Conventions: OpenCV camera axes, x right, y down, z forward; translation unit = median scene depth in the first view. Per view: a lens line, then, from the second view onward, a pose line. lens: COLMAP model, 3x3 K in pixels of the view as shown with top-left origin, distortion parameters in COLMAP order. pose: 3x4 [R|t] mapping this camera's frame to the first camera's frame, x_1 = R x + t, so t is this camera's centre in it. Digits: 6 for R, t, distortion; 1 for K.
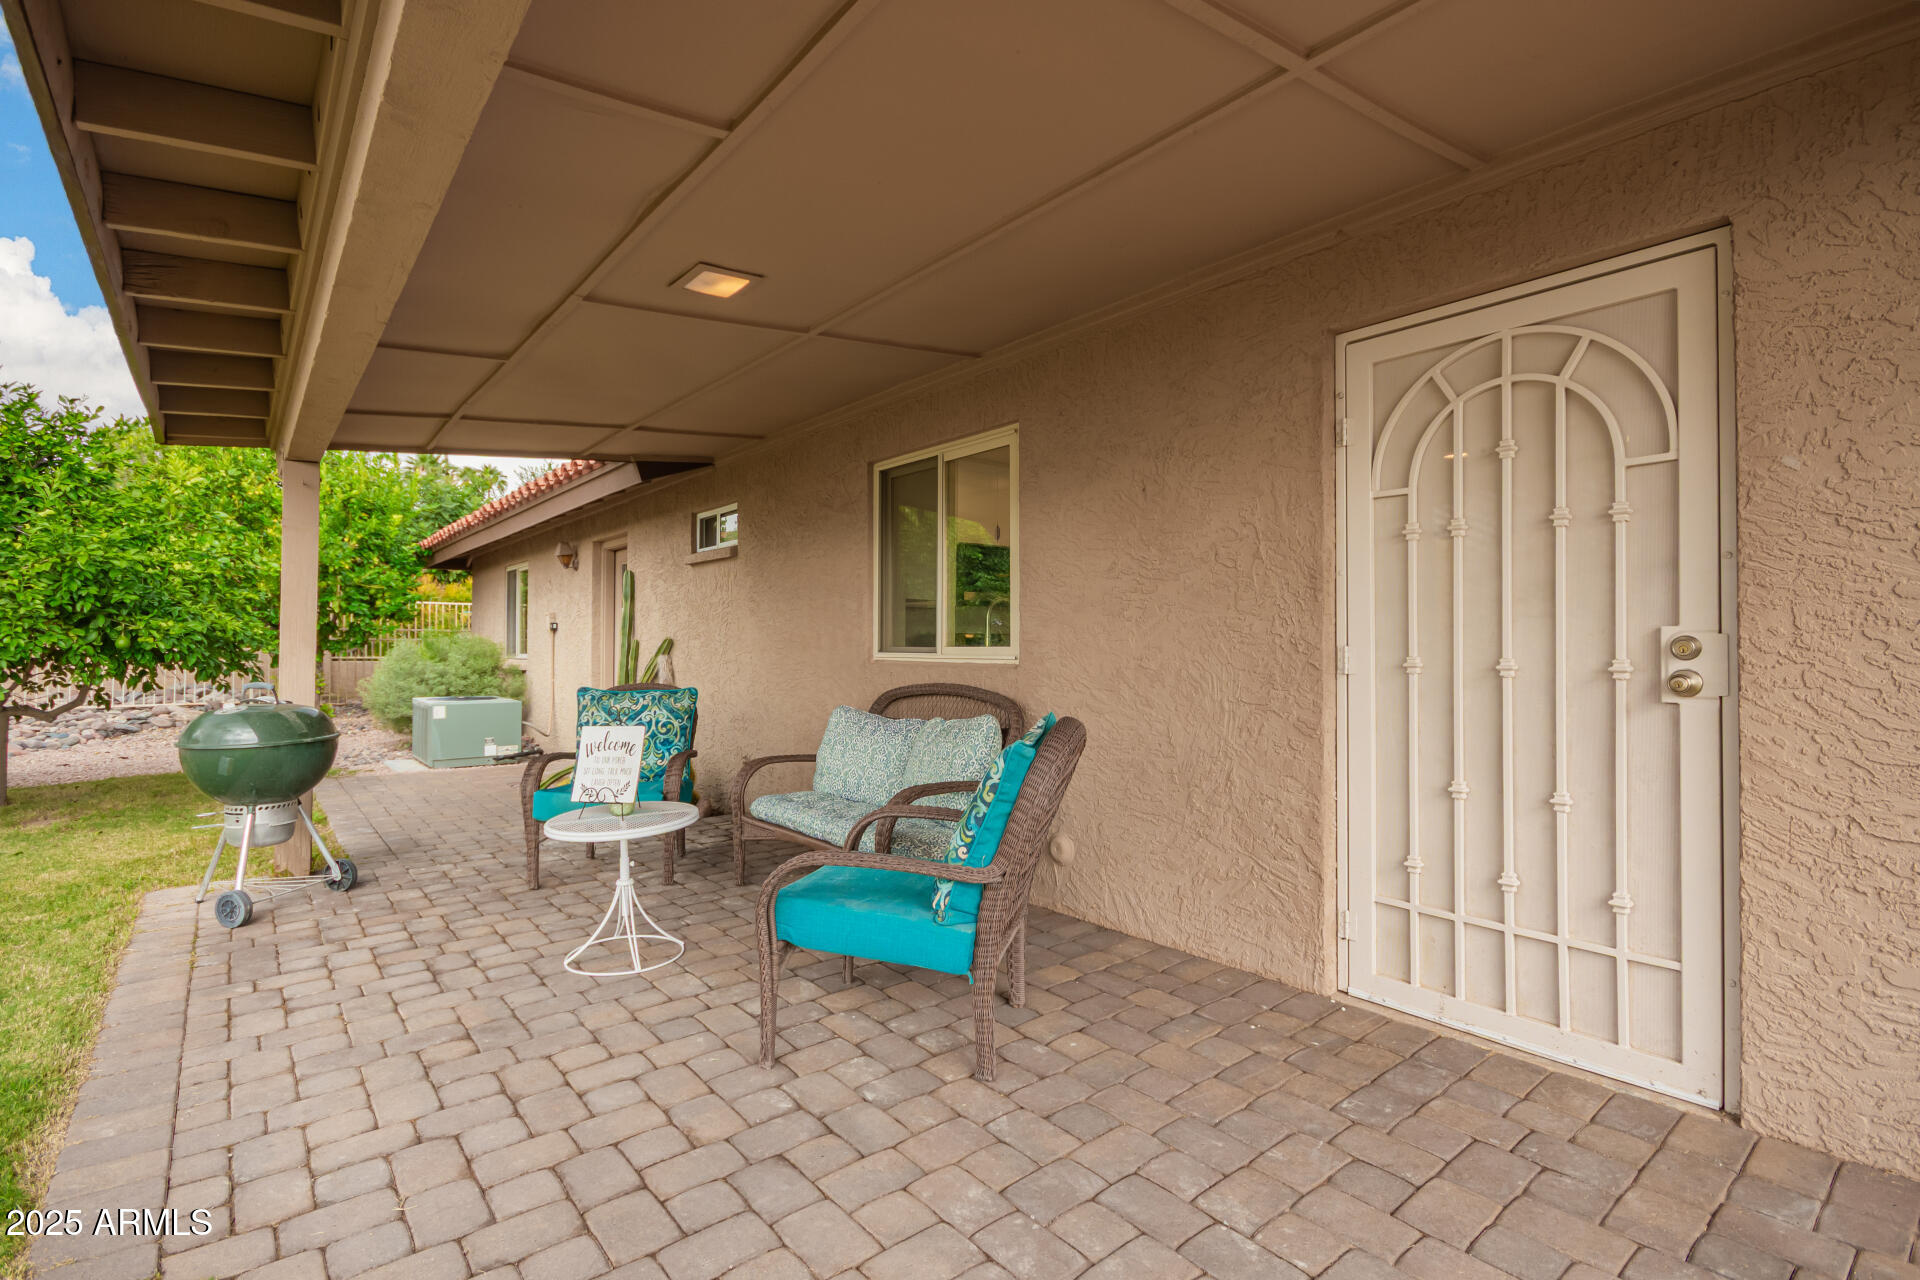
lens RADIAL K [[883.4, 0, 960.0], [0, 883.4, 640.0], [0, 0, 1]] dist [-0.000250, -0.000027]
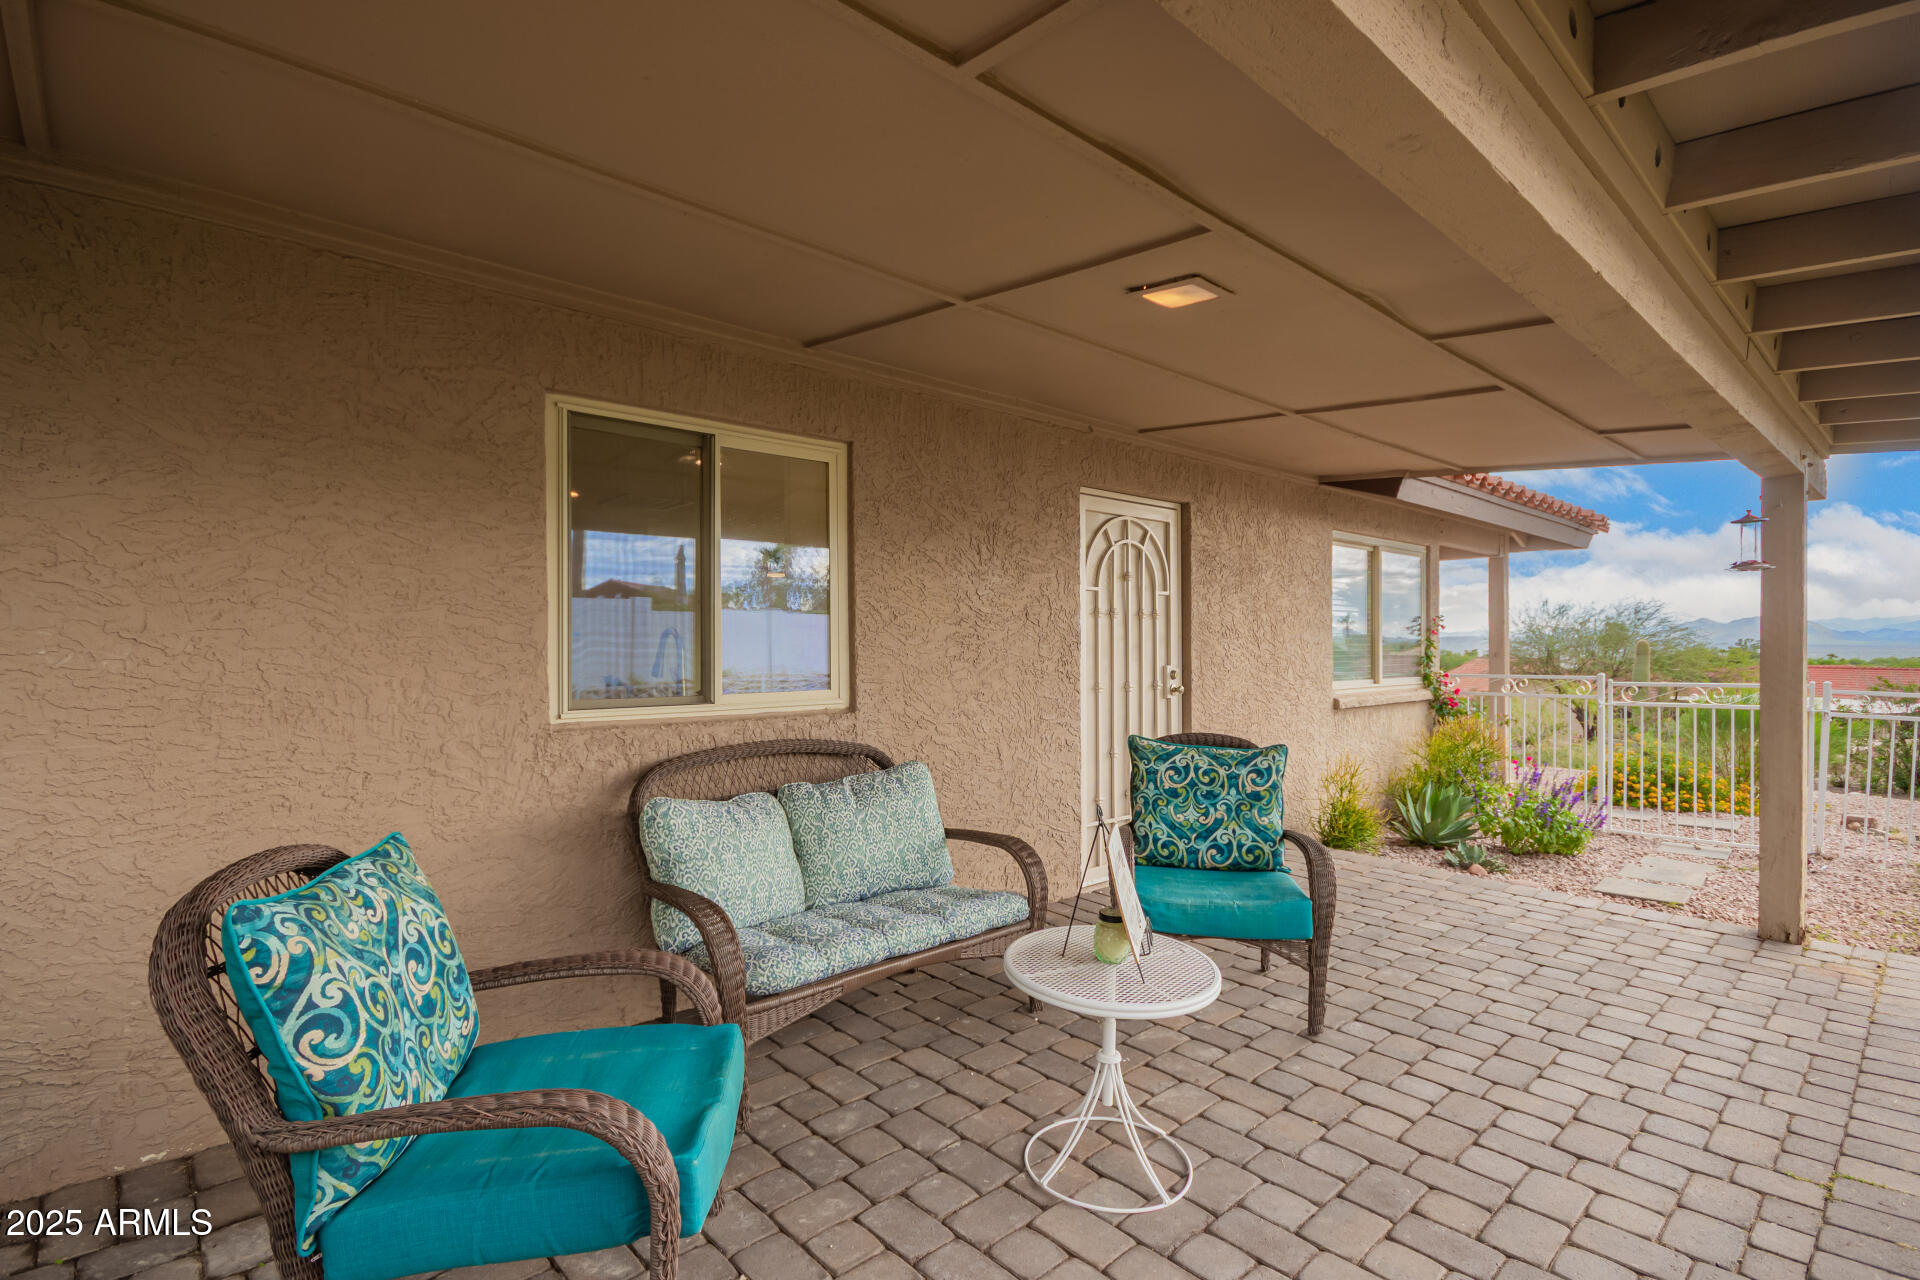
lens RADIAL K [[867.3, 0, 958.7], [0, 867.3, 659.0], [0, 0, 1]] dist [0.000398, 0.000124]
pose [[-0.018884, -0.018341, 0.999653, -1.119677], [-0.005646, 0.999818, 0.018238, -0.054377], [-0.999806, -0.005299, -0.018984, 1.204466]]
